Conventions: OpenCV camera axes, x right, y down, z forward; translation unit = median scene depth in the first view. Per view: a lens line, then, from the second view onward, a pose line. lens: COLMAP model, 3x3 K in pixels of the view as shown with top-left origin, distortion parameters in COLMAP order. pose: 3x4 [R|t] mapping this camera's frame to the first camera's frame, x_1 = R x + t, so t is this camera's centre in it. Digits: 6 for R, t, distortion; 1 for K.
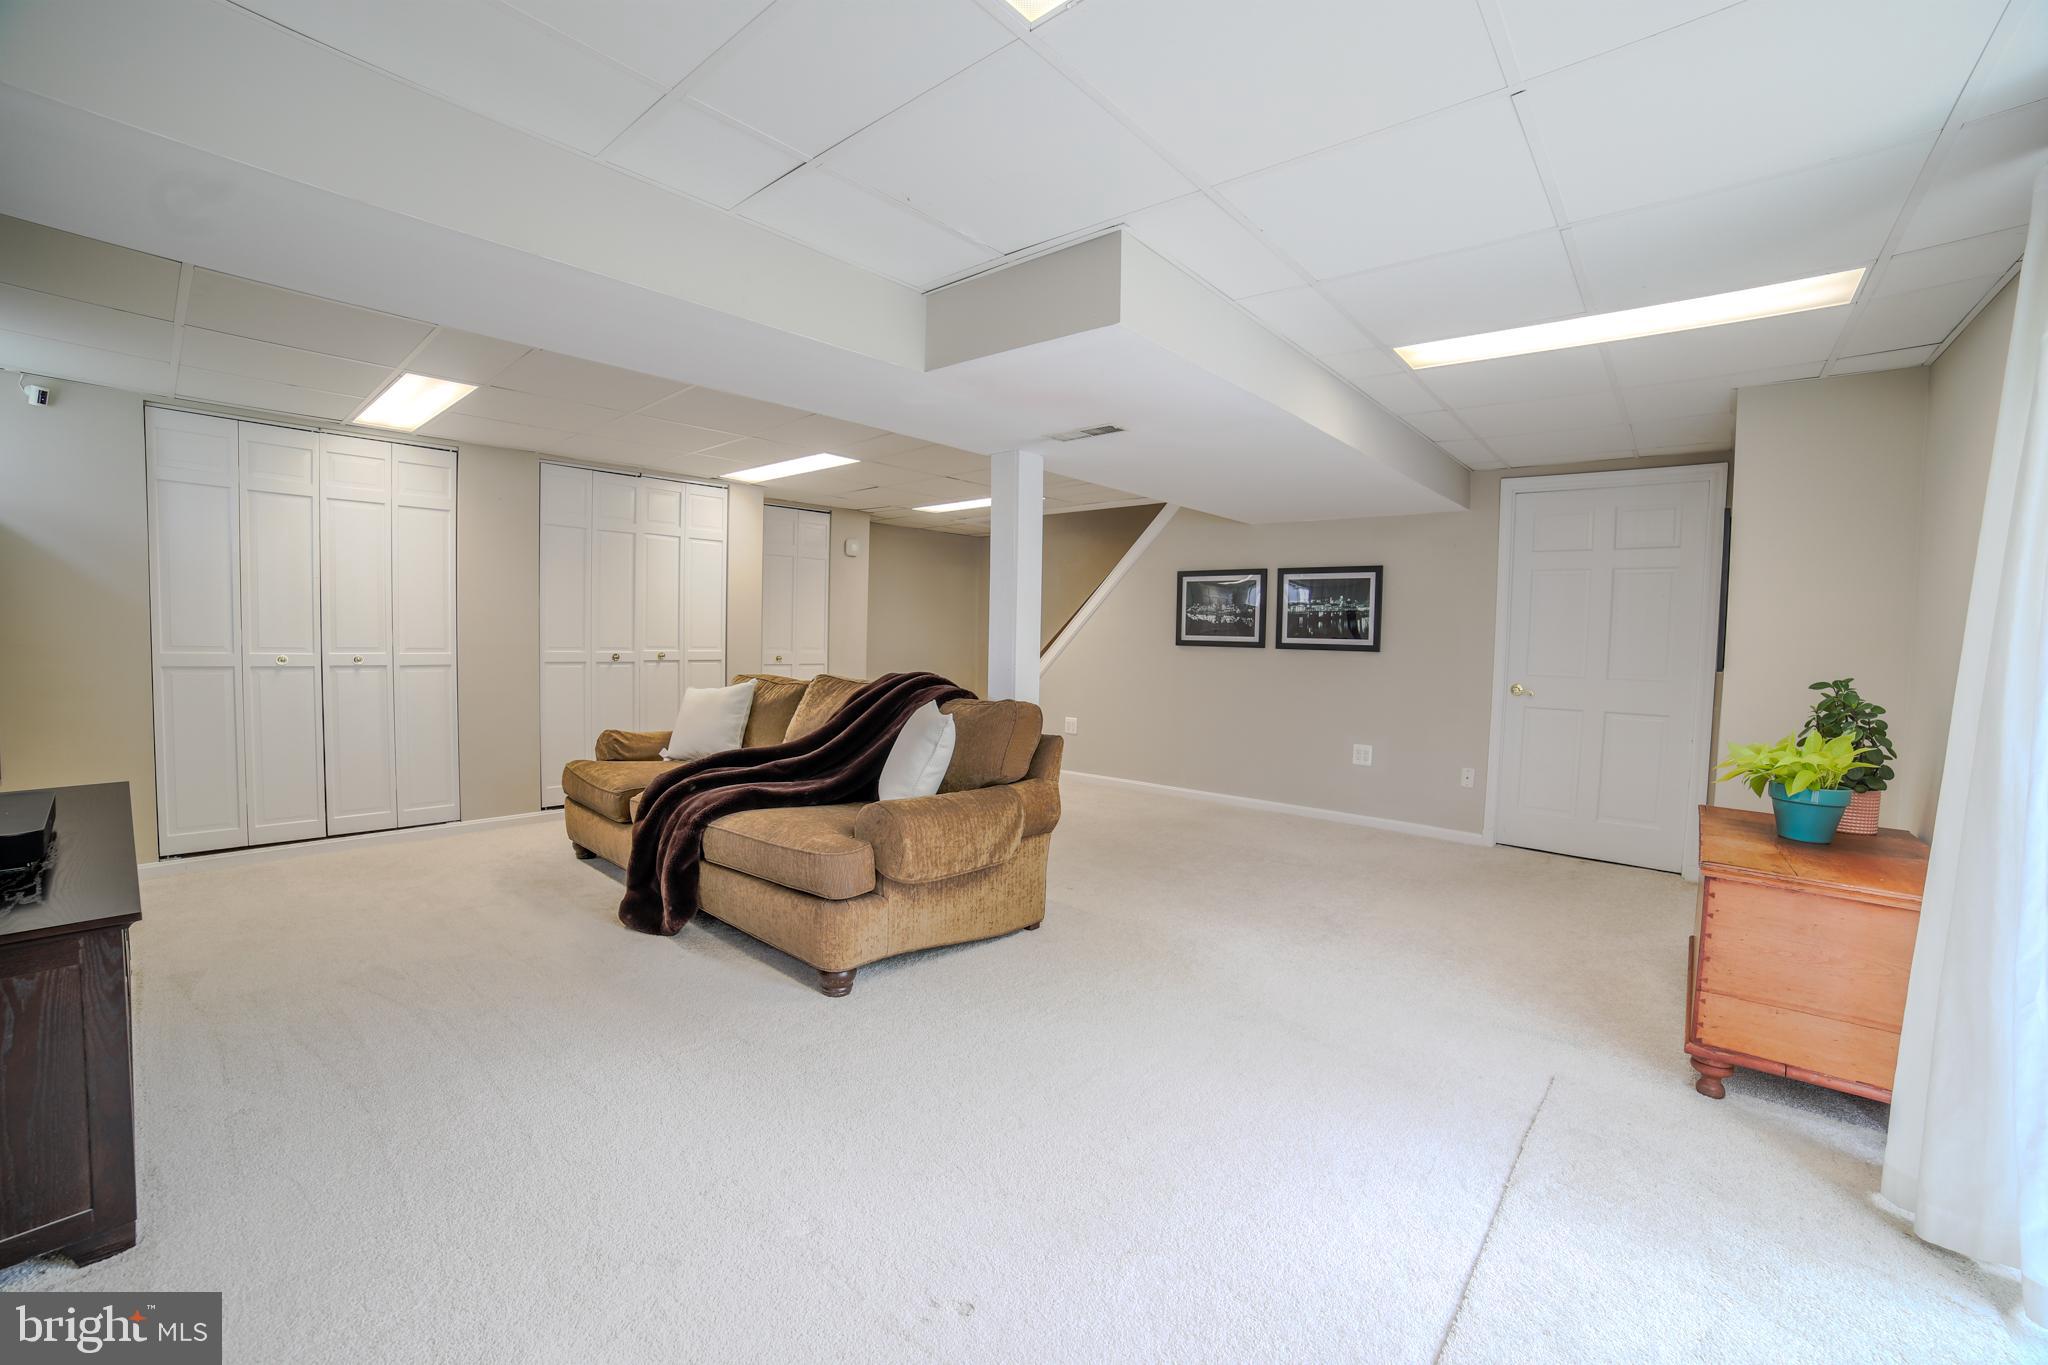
lens RADIAL K [[827.0, 0, 1030.3], [0, 827.0, 683.4], [0, 0, 1]] dist [-0.064500, 0.010173]
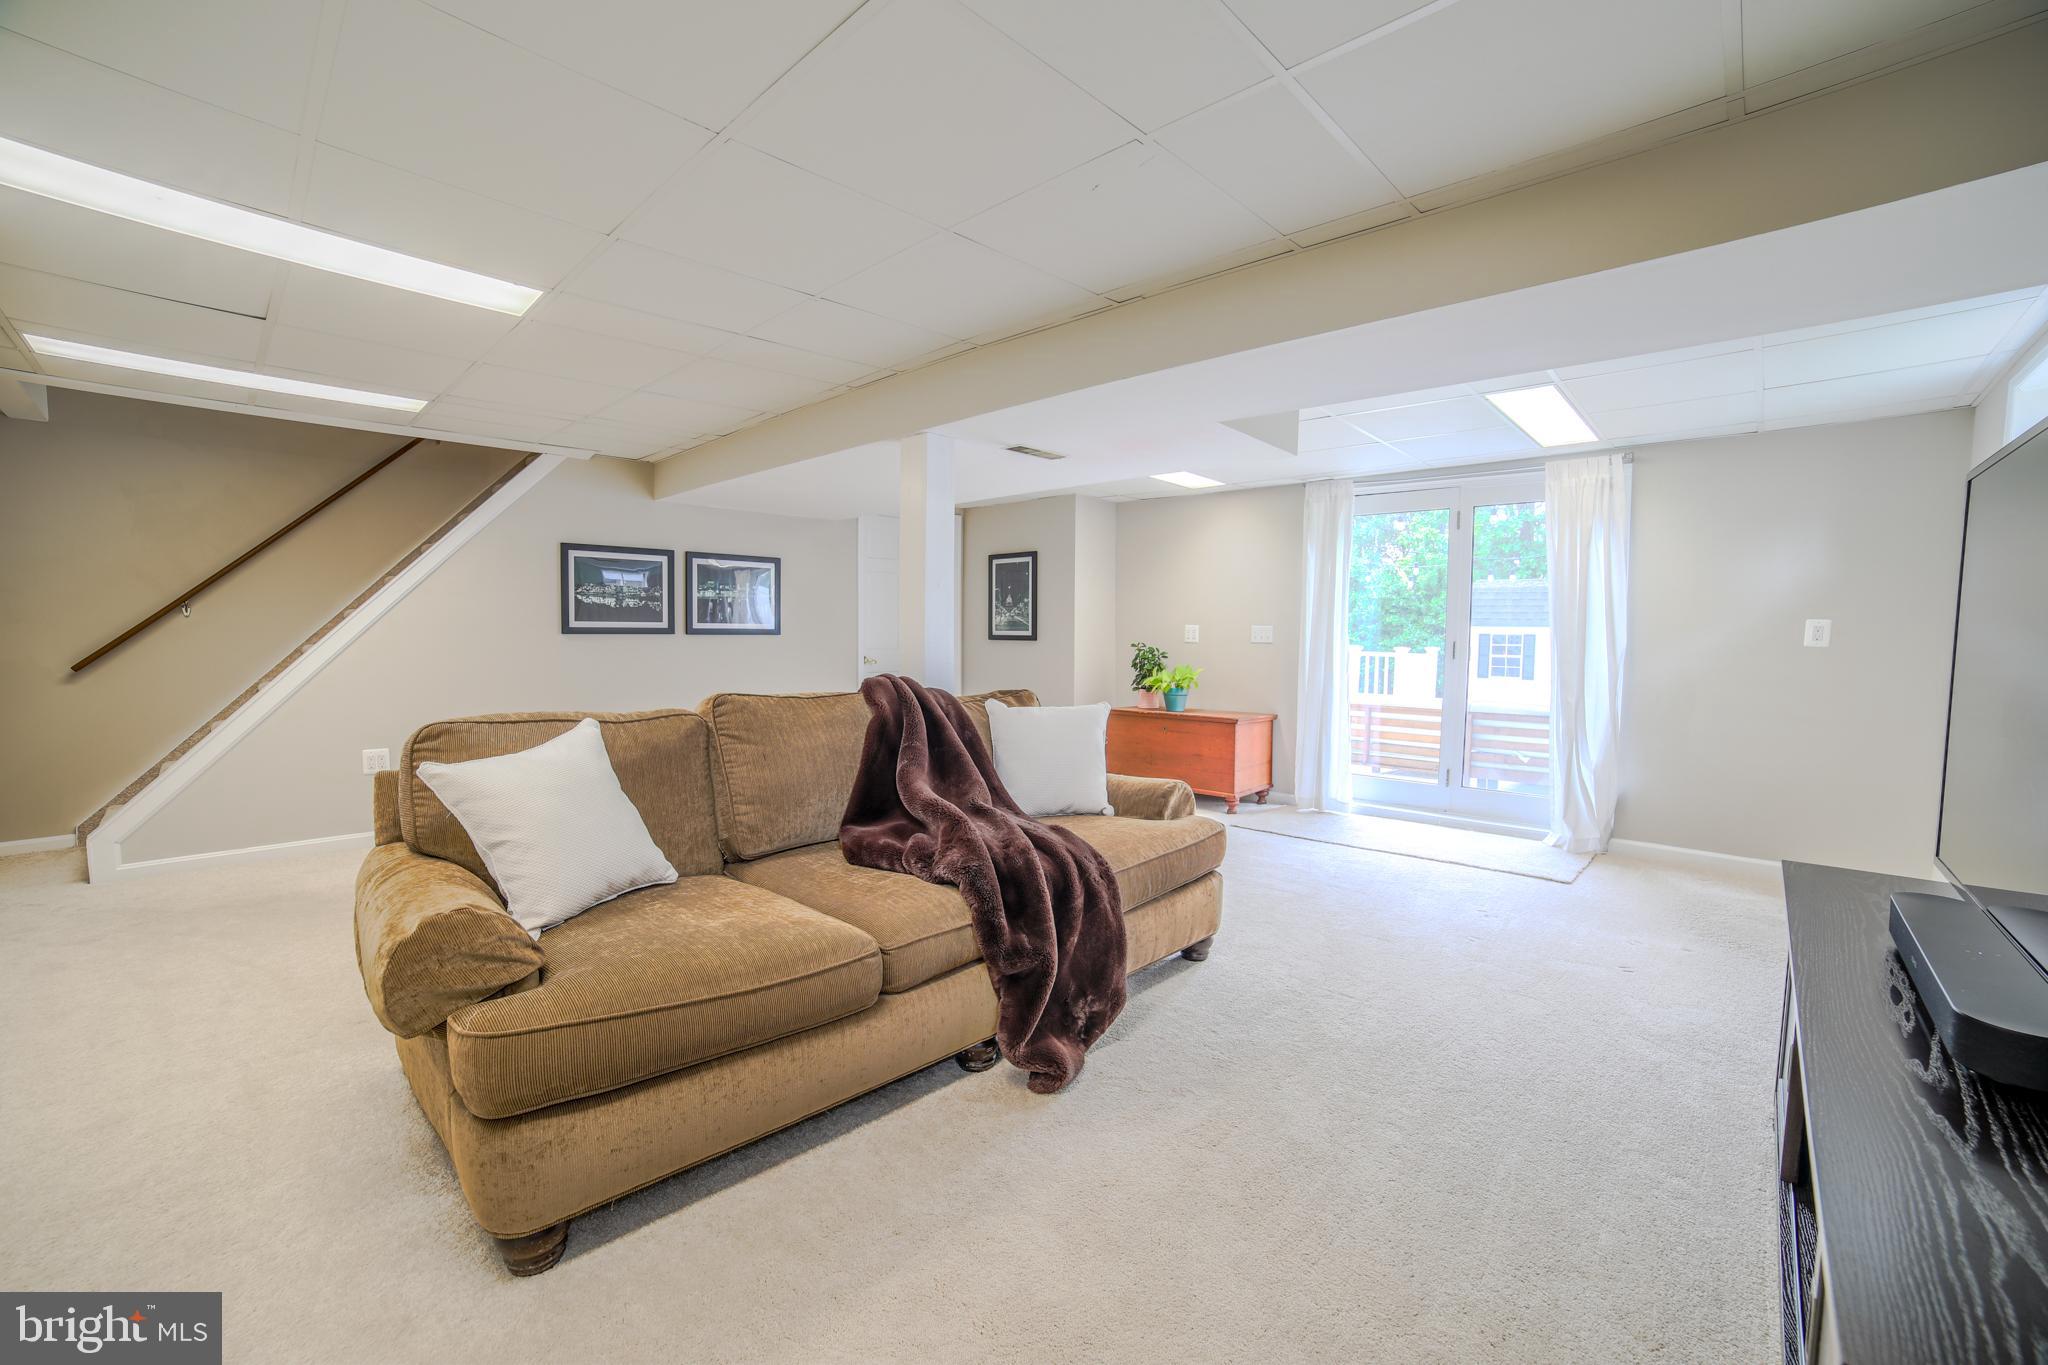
lens RADIAL K [[827.0, 0, 1024.7], [0, 827.0, 690.1], [0, 0, 1]] dist [-0.064500, 0.010173]
pose [[0.038813, -0.095337, 0.994688, -0.631917], [0.043810, 0.994643, 0.093623, -0.047825], [-0.998286, 0.039944, 0.042782, 0.539905]]
